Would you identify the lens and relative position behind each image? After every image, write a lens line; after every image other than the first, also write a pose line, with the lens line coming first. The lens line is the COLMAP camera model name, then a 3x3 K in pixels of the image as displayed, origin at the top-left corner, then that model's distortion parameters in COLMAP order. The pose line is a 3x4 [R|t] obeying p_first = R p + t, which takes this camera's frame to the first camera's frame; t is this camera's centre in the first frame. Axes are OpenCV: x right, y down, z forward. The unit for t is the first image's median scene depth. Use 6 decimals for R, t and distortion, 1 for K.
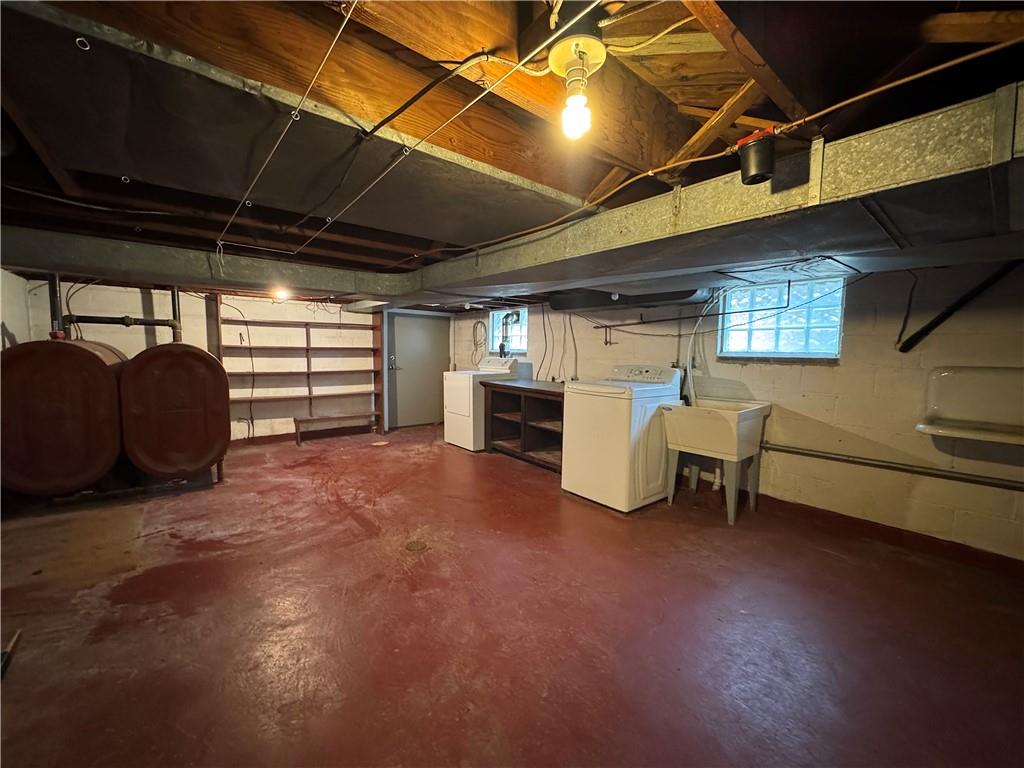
lens RADIAL K [[408.6, 0, 511.2], [0, 408.6, 386.3], [0, 0, 1]] dist [-0.004484, 0.000071]
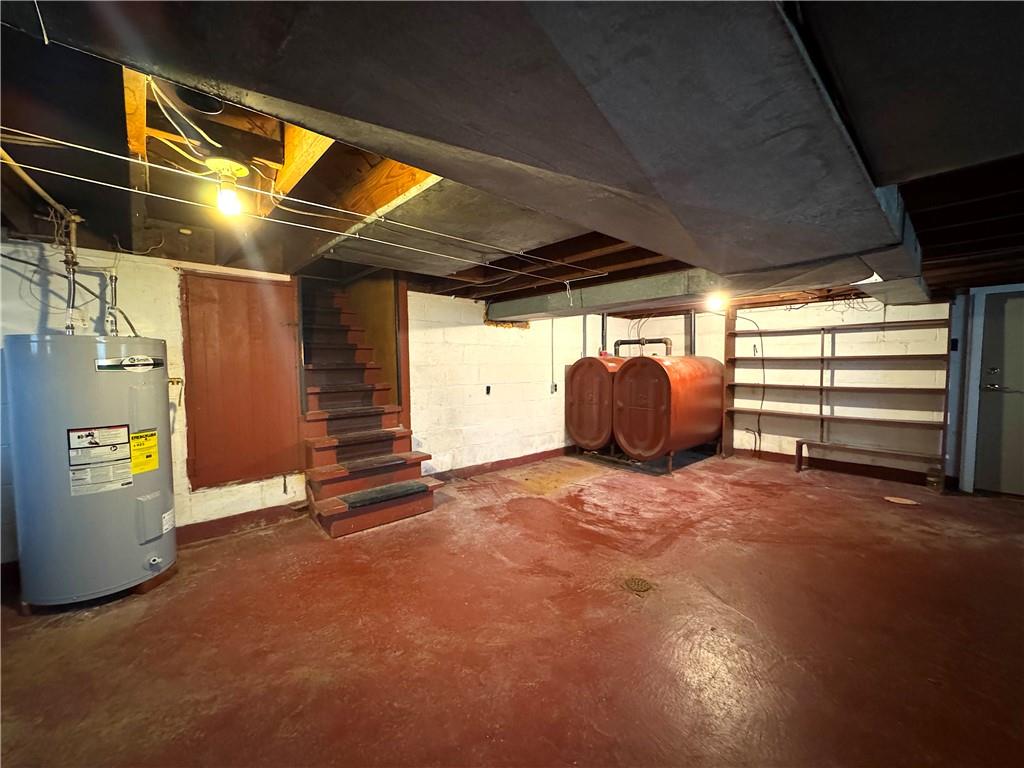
lens RADIAL K [[408.6, 0, 511.2], [0, 408.6, 382.6], [0, 0, 1]] dist [-0.004484, 0.000071]
pose [[0.043326, 0.031944, -0.998550, 0.447135], [-0.081069, 0.996305, 0.028355, -0.023752], [0.995766, 0.079723, 0.045755, 0.504149]]
